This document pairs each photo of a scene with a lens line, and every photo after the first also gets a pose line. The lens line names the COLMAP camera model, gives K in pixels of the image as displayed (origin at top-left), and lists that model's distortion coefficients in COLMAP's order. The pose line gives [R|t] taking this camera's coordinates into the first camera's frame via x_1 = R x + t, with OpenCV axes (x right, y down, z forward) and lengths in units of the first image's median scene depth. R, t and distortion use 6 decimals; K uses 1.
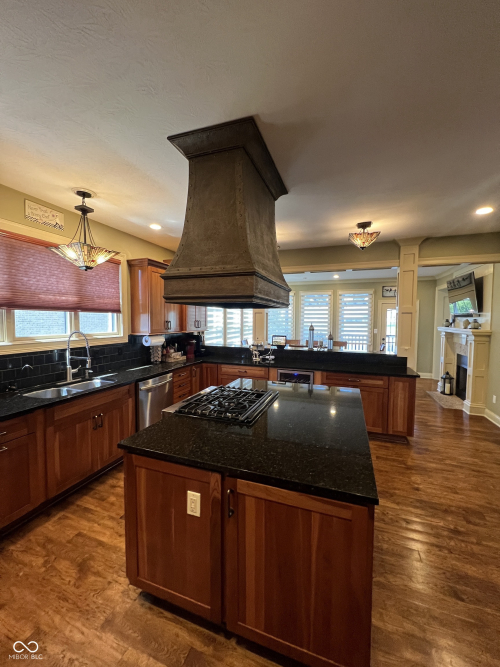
lens RADIAL K [[266.9, 0, 248.1], [0, 266.9, 332.5], [0, 0, 1]] dist [-0.000183, -0.000121]
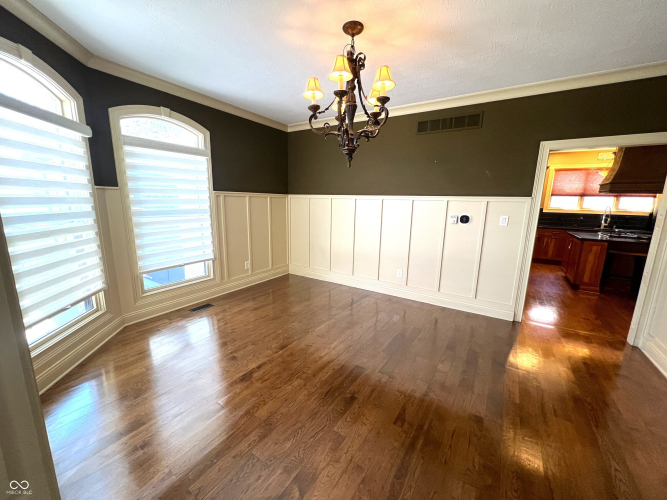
lens RADIAL K [[266.9, 0, 333.5], [0, 266.9, 250.0], [0, 0, 1]] dist [-0.000183, -0.000121]
pose [[-0.211805, 0.168885, -0.962609, 2.166978], [-0.074983, 0.979244, 0.188303, 0.112505], [0.974431, 0.112063, -0.194746, -0.811238]]
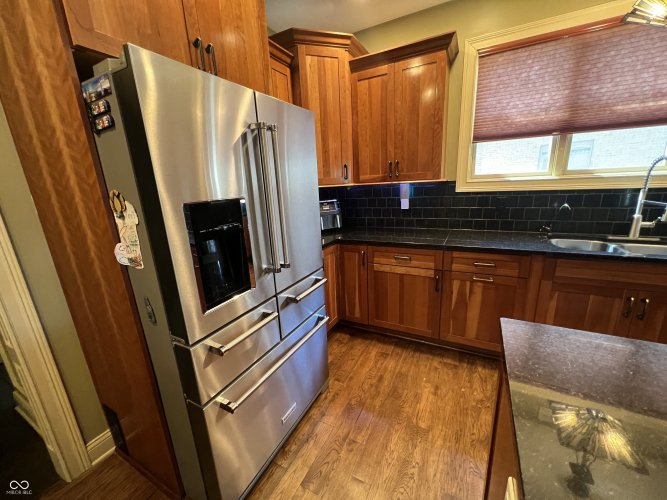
lens RADIAL K [[266.9, 0, 333.5], [0, 266.9, 250.0], [0, 0, 1]] dist [-0.000183, -0.000121]
pose [[-0.134233, 0.244053, -0.960427, 0.079058], [-0.004471, 0.969039, 0.246867, 0.054412], [0.990940, 0.037431, -0.128986, 0.374460]]
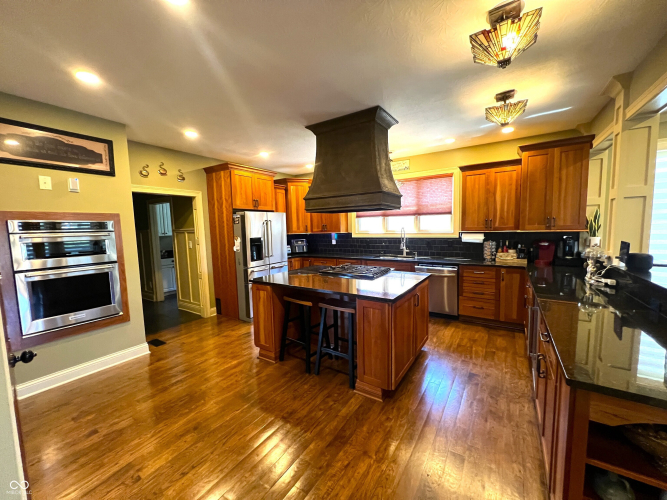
lens RADIAL K [[266.9, 0, 333.5], [0, 266.9, 250.0], [0, 0, 1]] dist [-0.000183, -0.000121]
pose [[-0.219250, 0.086907, -0.971790, 1.224749], [-0.026092, 0.995146, 0.094883, -0.012818], [0.975320, 0.046159, -0.215918, 0.985025]]
